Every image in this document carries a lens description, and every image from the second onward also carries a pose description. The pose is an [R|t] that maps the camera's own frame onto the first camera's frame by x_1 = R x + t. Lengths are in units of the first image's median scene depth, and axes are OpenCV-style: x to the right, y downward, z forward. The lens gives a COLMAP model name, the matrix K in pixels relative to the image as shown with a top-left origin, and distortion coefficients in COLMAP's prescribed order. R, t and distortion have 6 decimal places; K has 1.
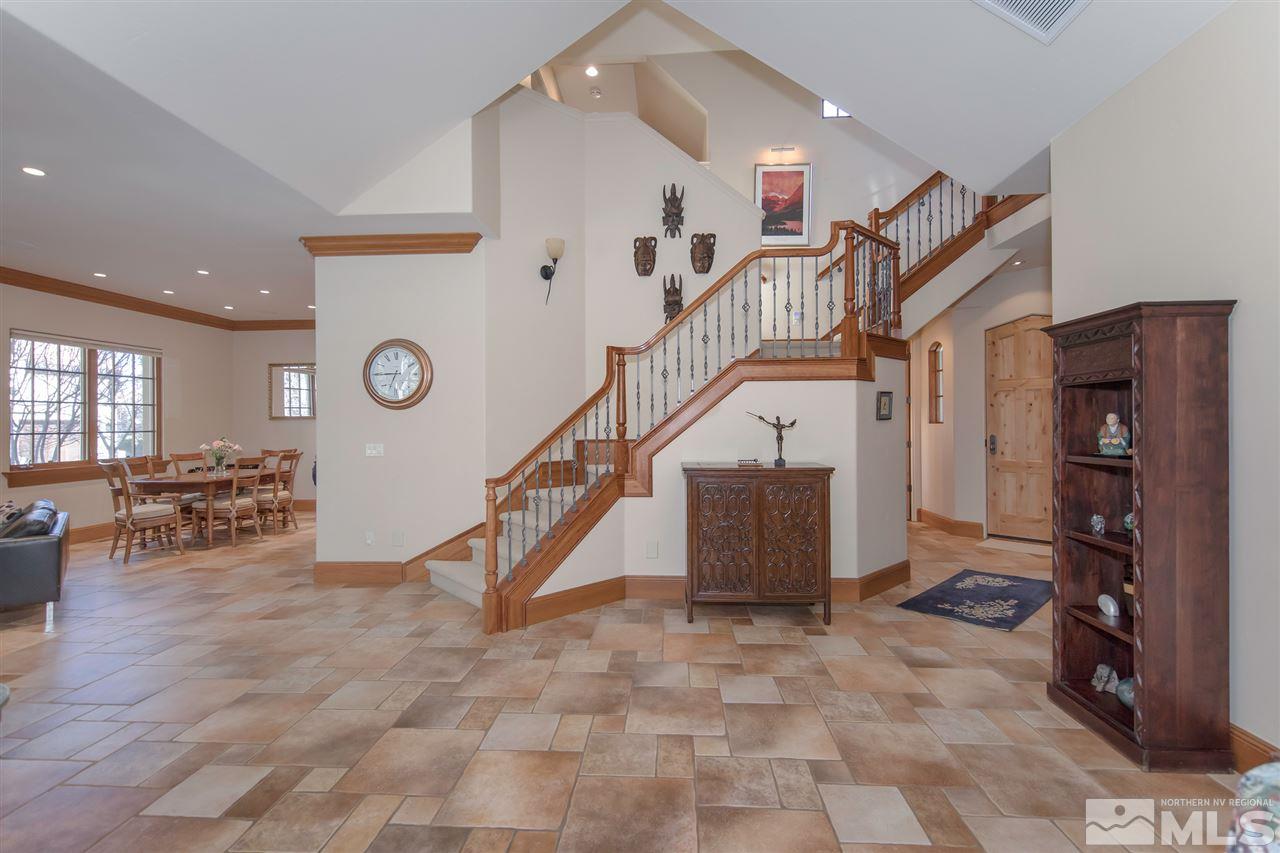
lens RADIAL K [[581.5, 0, 666.6], [0, 581.5, 416.8], [0, 0, 1]] dist [0.003508, 0.000289]
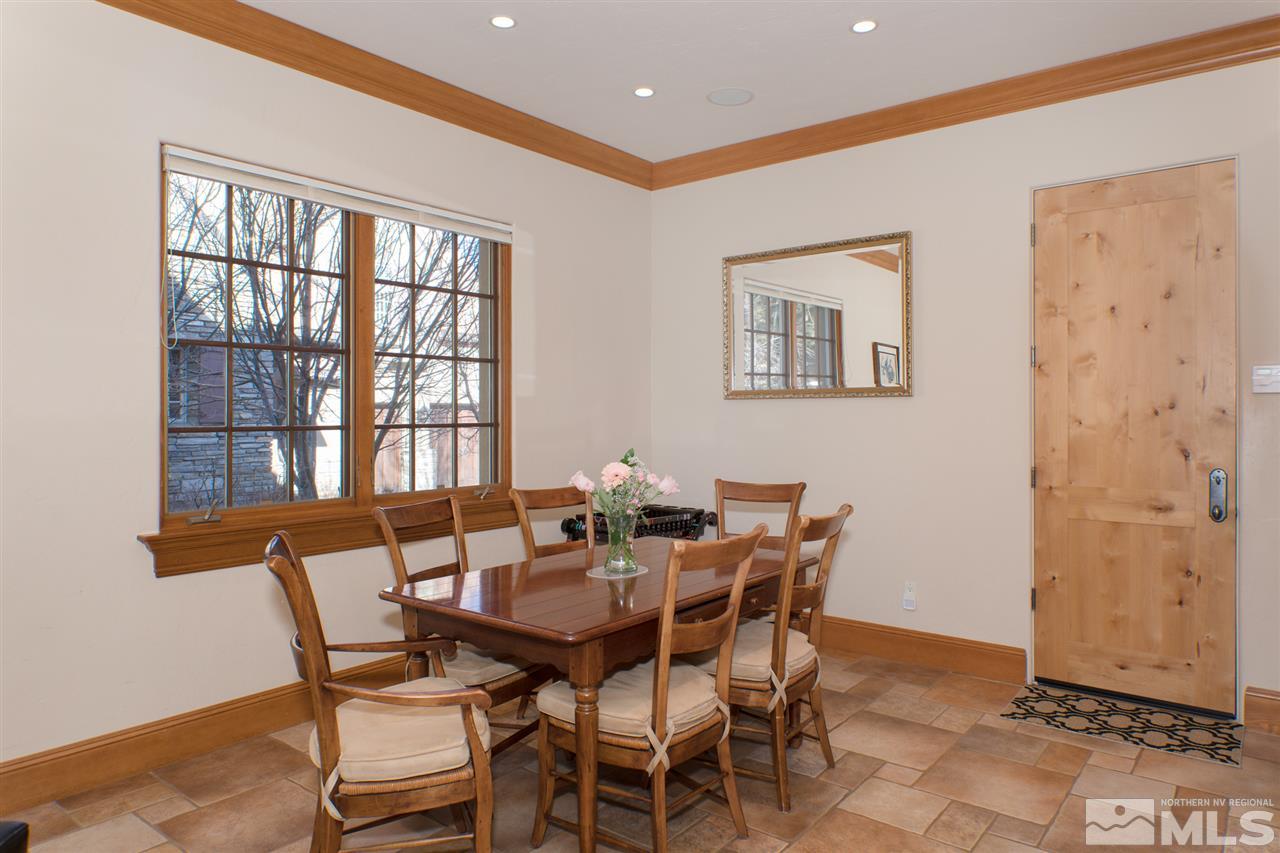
lens RADIAL K [[835.9, 0, 640.4], [0, 835.9, 412.5], [0, 0, 1]] dist [-0.002820, -0.000806]
pose [[0.797583, 0.008036, -0.603156, -0.481740], [-0.003087, 0.999953, 0.009240, 0.012070], [0.603201, -0.005508, 0.797570, 0.638977]]
